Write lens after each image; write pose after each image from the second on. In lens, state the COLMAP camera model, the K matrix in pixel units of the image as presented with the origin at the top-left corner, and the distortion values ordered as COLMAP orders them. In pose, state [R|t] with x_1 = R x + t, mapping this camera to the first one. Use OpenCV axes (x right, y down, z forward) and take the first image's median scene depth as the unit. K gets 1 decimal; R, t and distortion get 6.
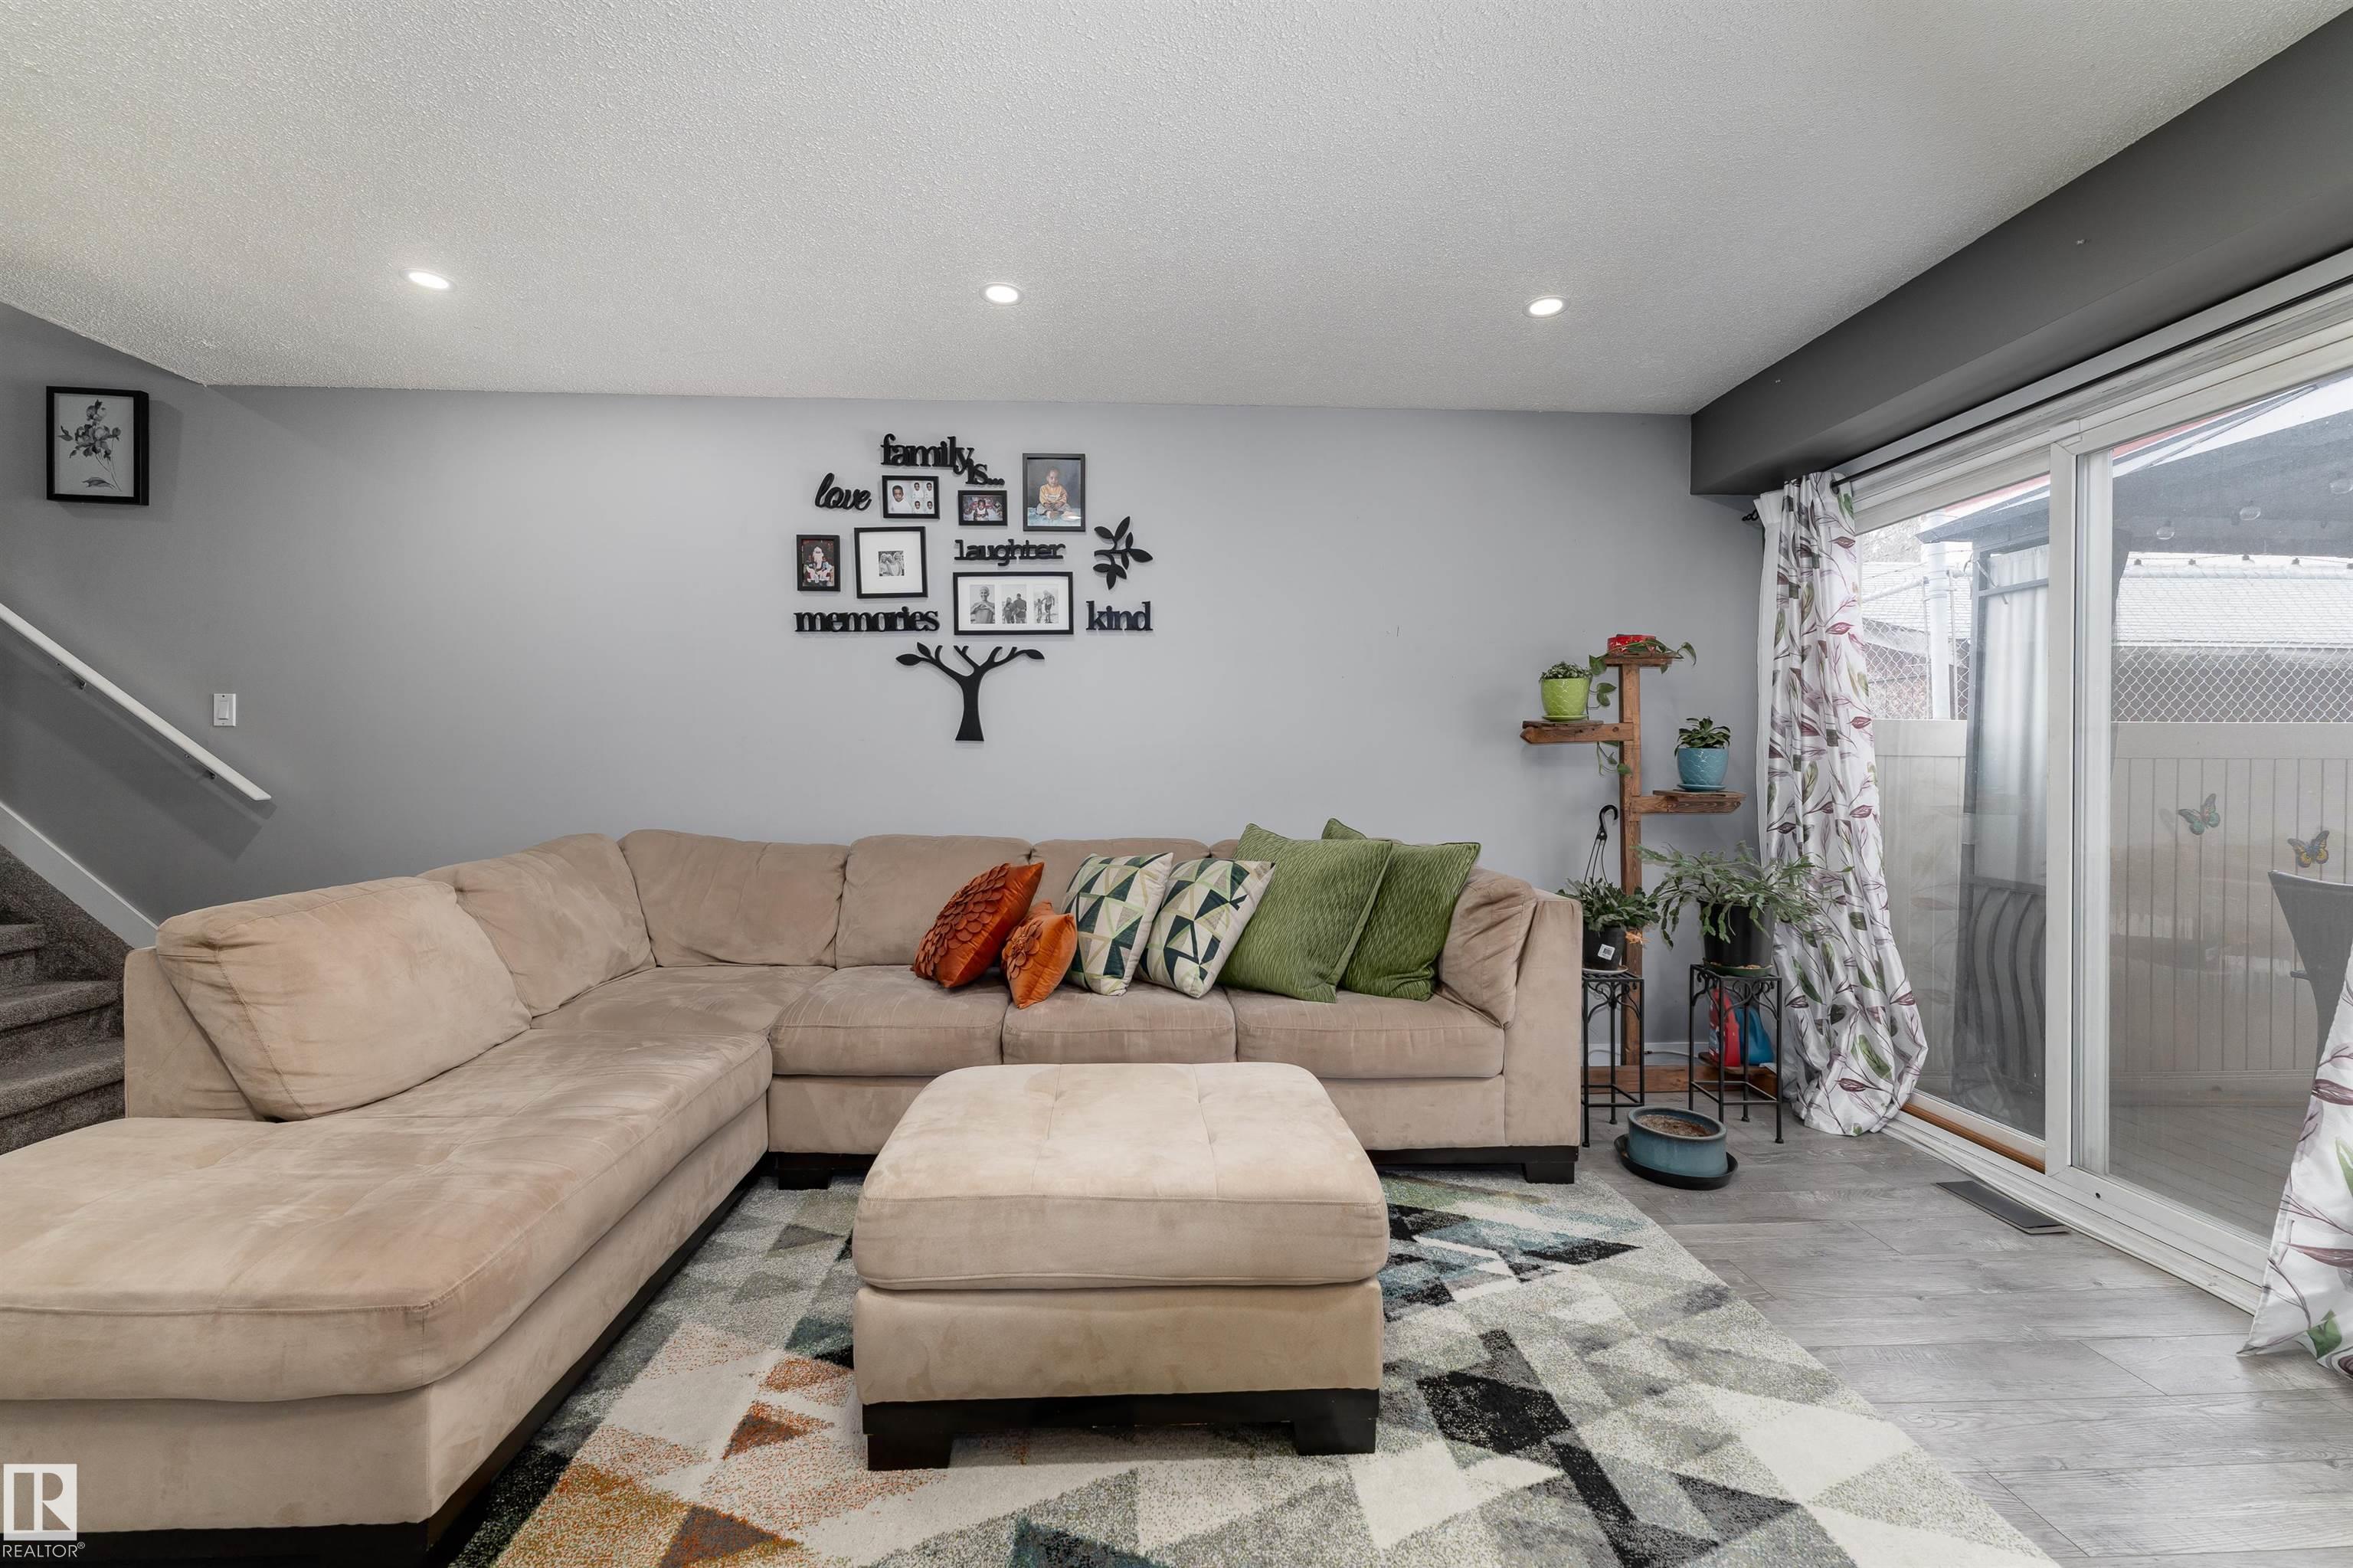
lens RADIAL K [[956.2, 0, 1175.9], [0, 956.2, 769.7], [0, 0, 1]] dist [0.005115, -0.000488]
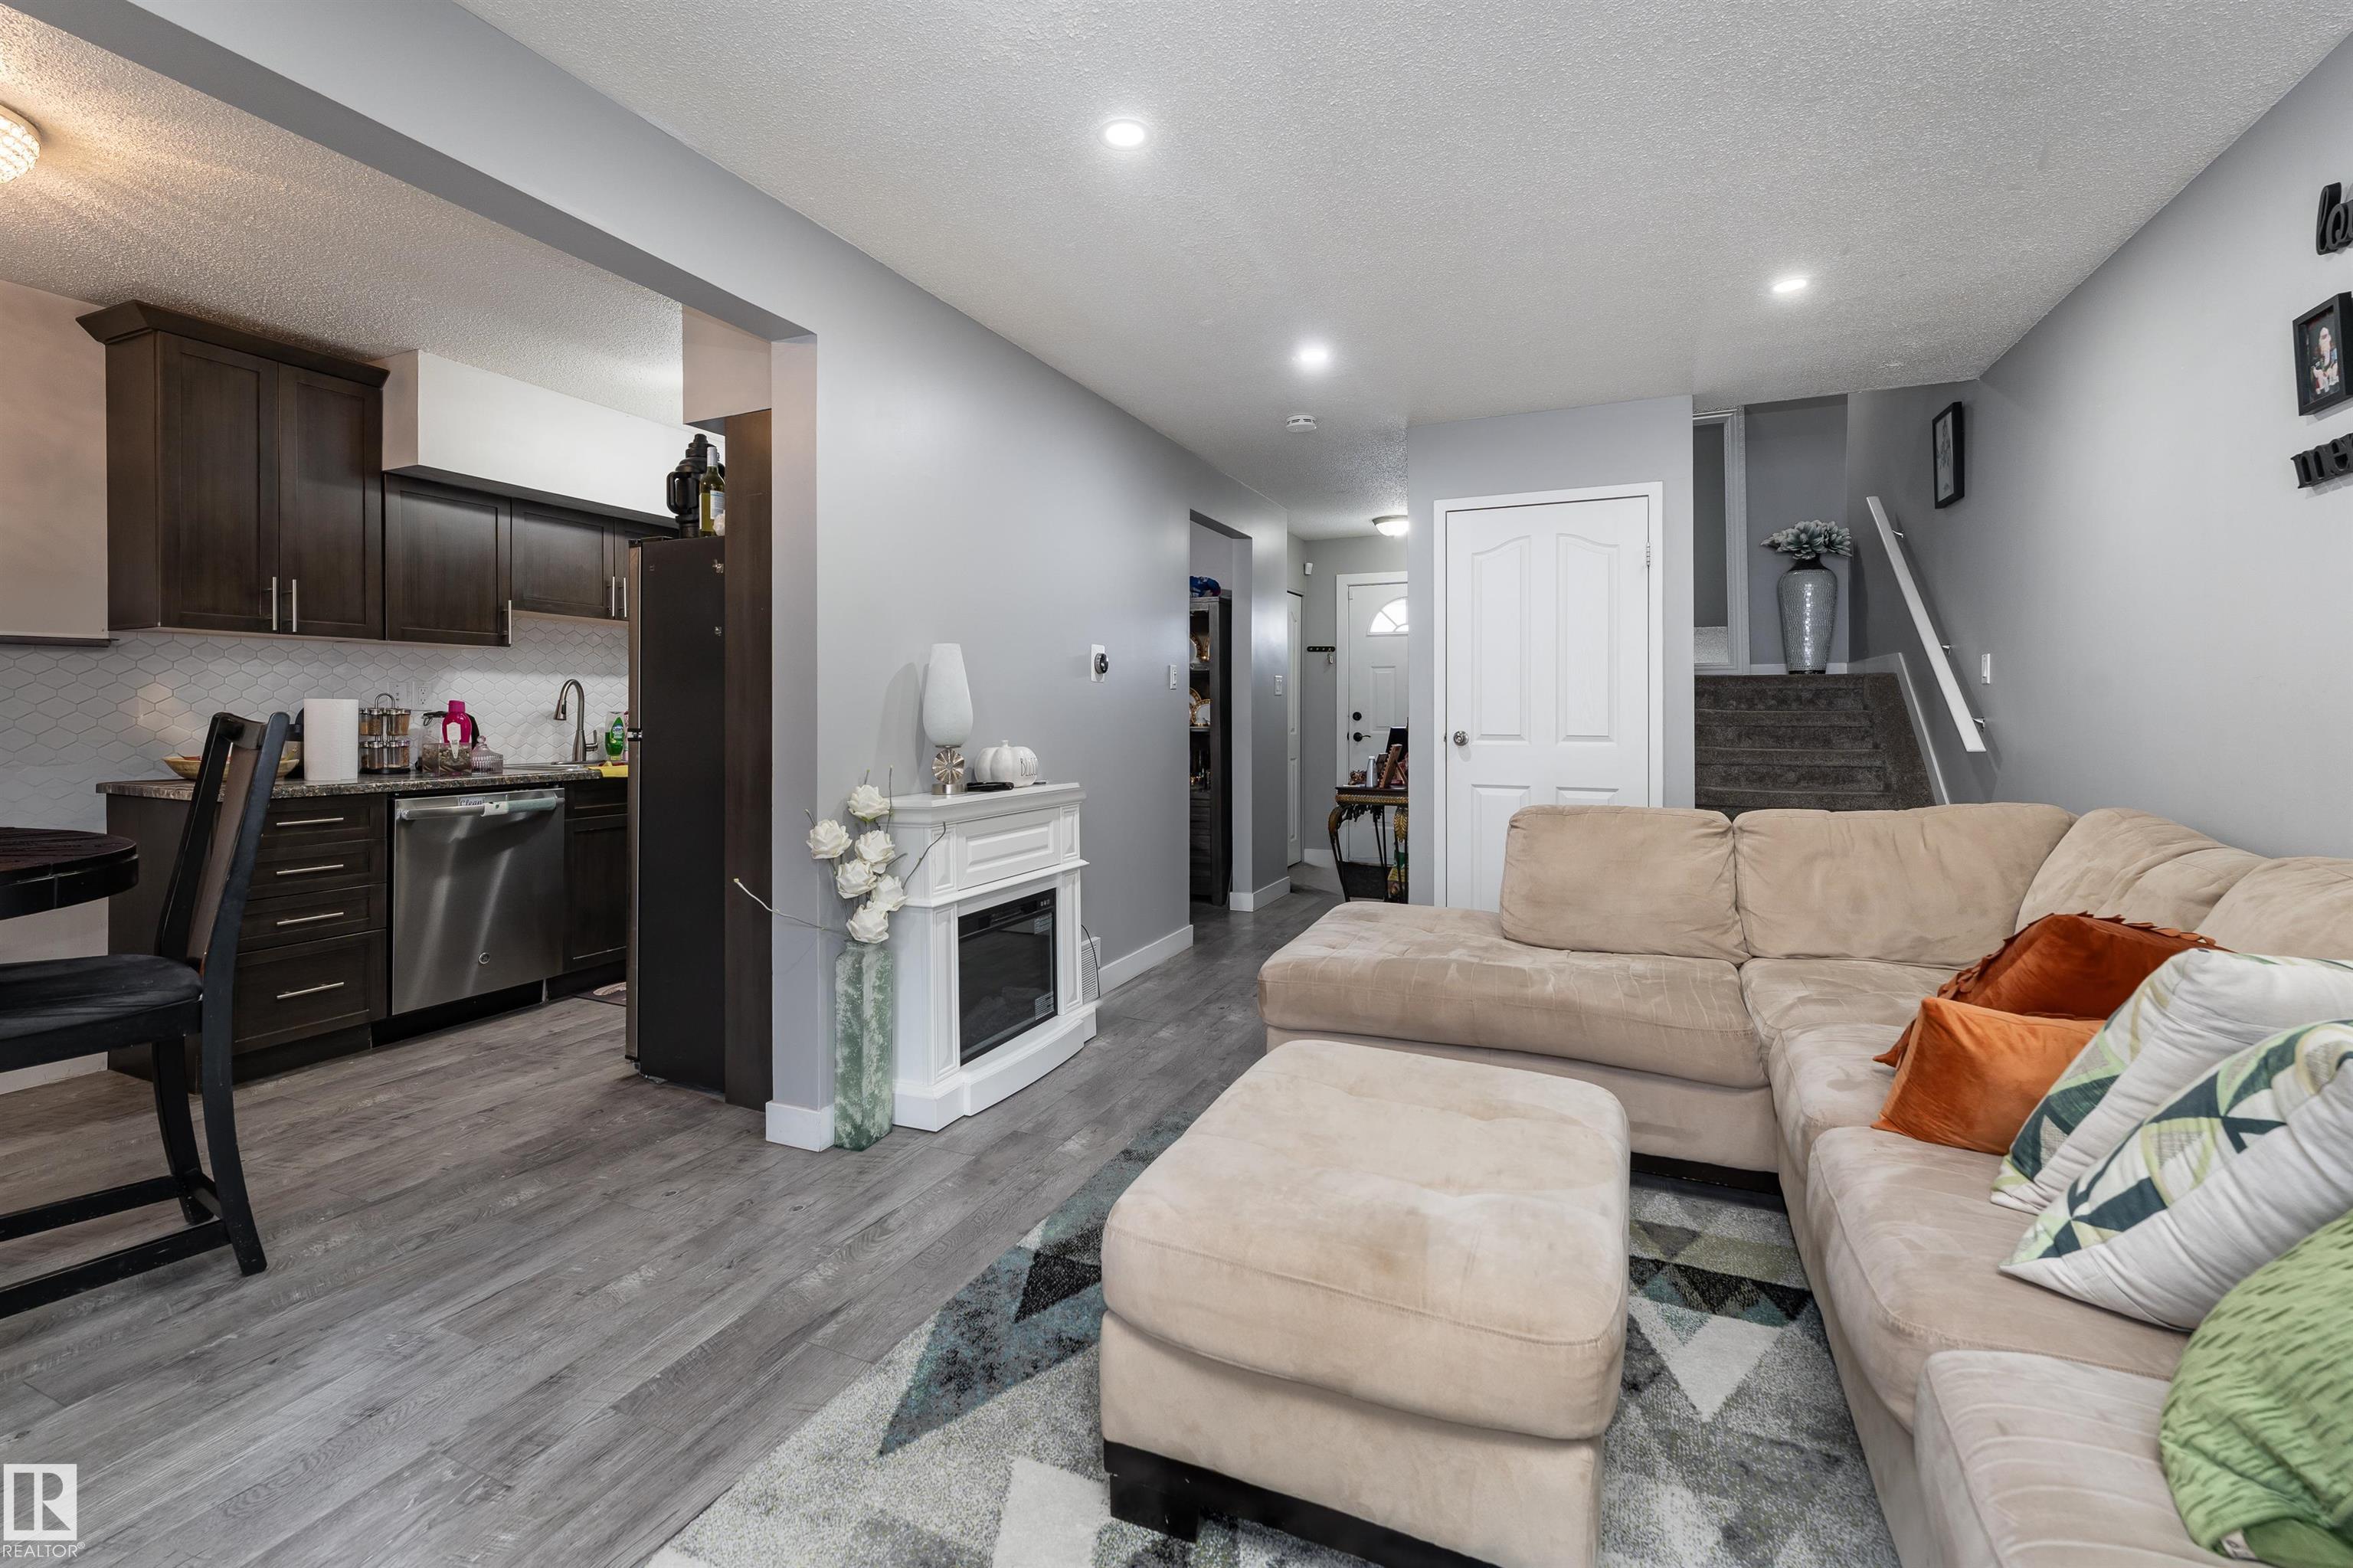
lens RADIAL K [[1019.3, 0, 1145.6], [0, 1019.3, 701.3], [0, 0, 1]] dist [0.003925, -0.000153]
pose [[-0.475702, -0.012494, -0.879518, 0.508391], [-0.004702, 0.999921, -0.011661, -0.006830], [0.879594, -0.001412, -0.475723, 0.734759]]
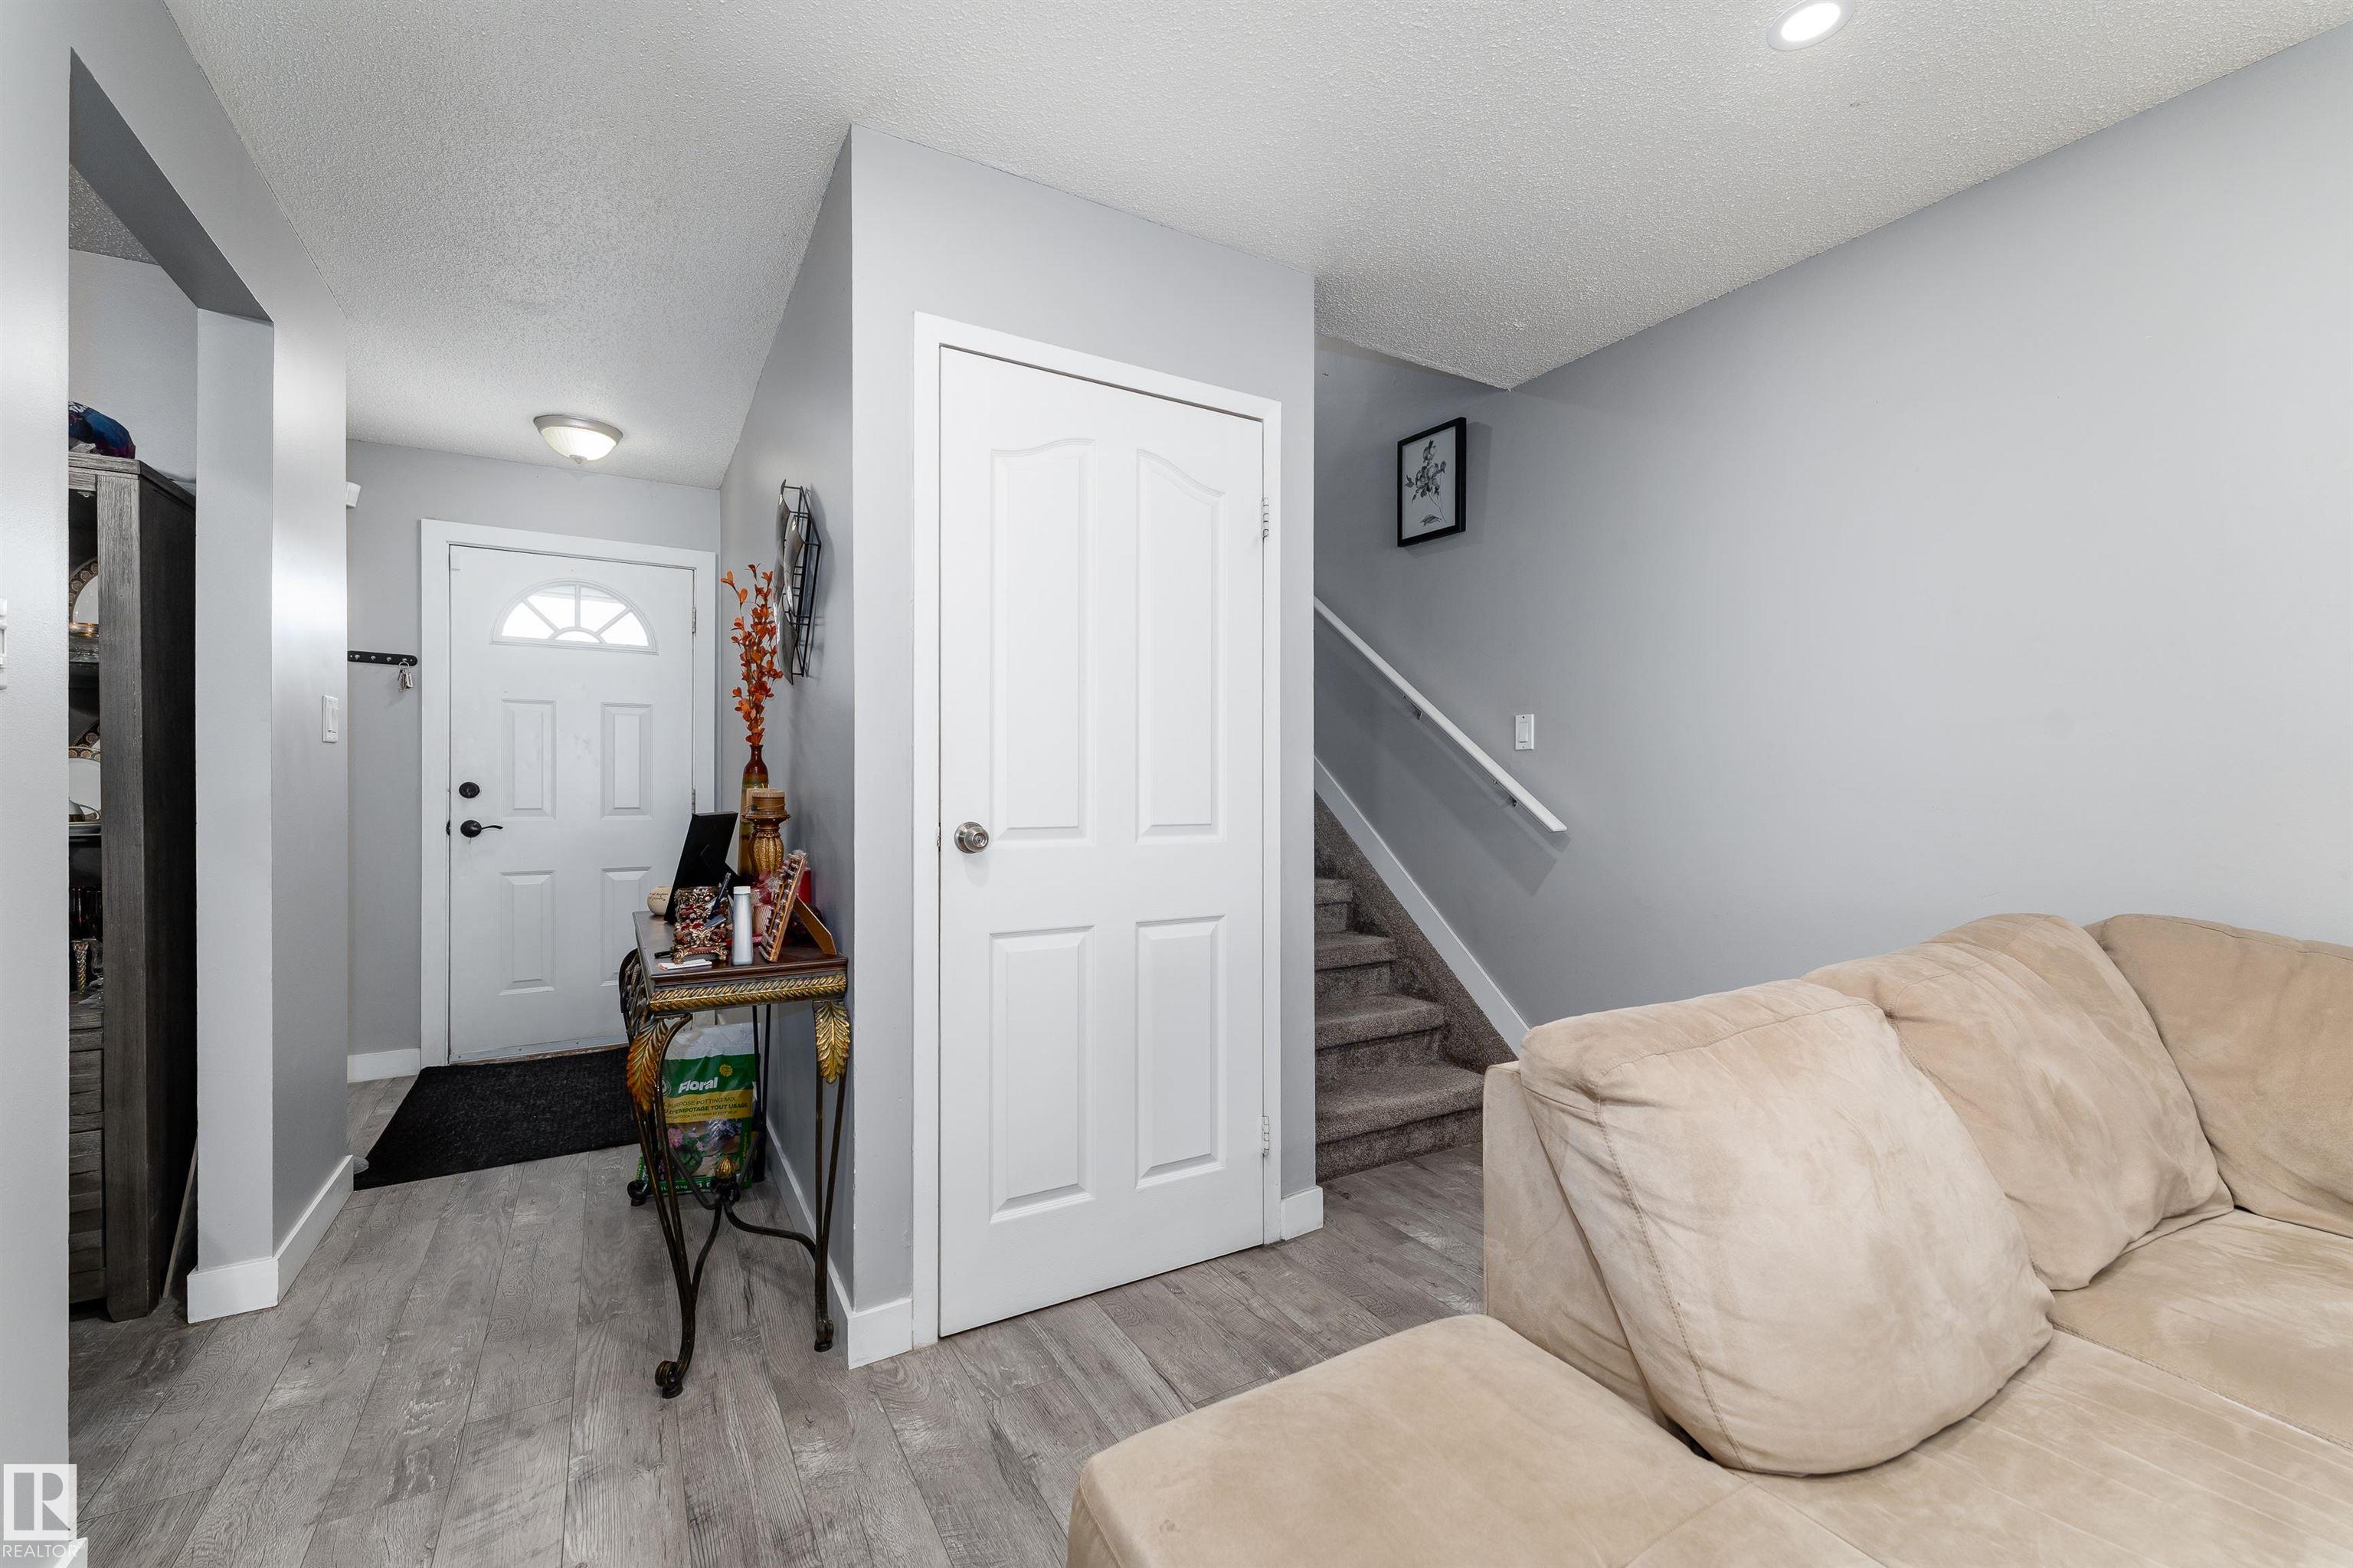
lens RADIAL K [[956.2, 0, 1161.7], [0, 956.2, 789.5], [0, 0, 1]] dist [0.005115, -0.000488]
pose [[0.455668, 0.001517, -0.890148, -0.335361], [-0.002443, 0.999997, 0.000454, -0.005997], [0.890146, 0.001968, 0.455671, 0.273401]]
